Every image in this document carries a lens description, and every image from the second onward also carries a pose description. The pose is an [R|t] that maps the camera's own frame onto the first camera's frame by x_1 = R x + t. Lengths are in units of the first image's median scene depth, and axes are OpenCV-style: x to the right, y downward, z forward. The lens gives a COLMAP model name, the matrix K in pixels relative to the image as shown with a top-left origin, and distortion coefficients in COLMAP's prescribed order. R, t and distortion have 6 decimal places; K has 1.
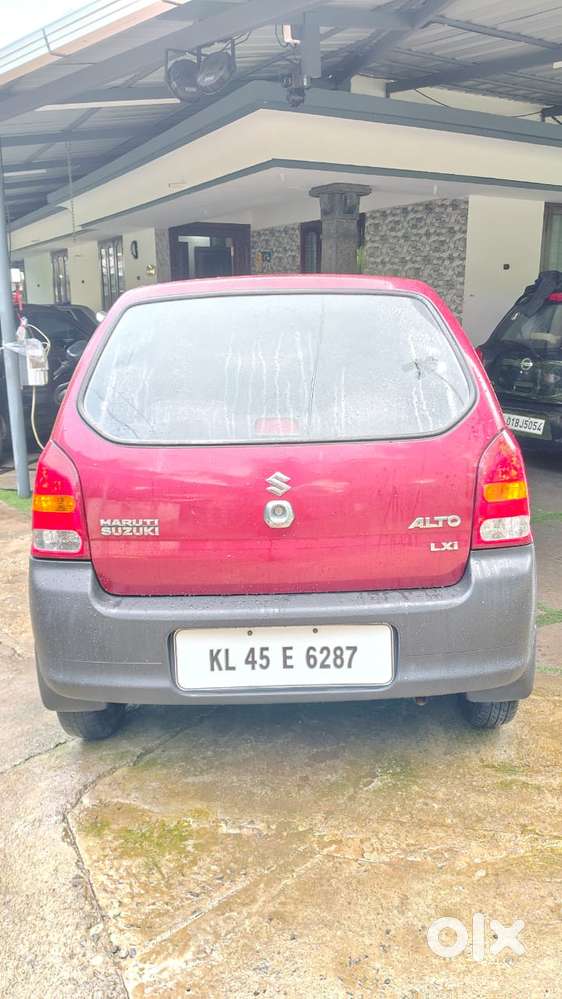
lens RADIAL K [[764.1, 0, 281.0], [0, 764.1, 499.5], [0, 0, 1]] dist [0.024396, -0.055660]
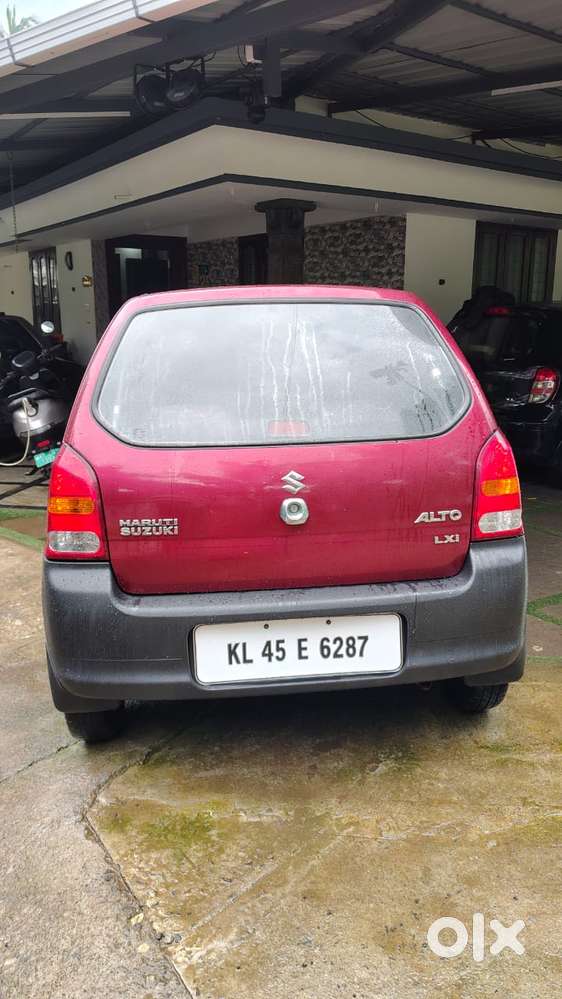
lens RADIAL K [[762.4, 0, 282.1], [0, 762.4, 499.0], [0, 0, 1]] dist [0.039140, -0.079961]
pose [[0.994689, -0.016648, 0.101569, -0.121686], [0.018431, 0.999692, -0.016641, 0.018646], [-0.101261, 0.018425, 0.994689, -0.039055]]
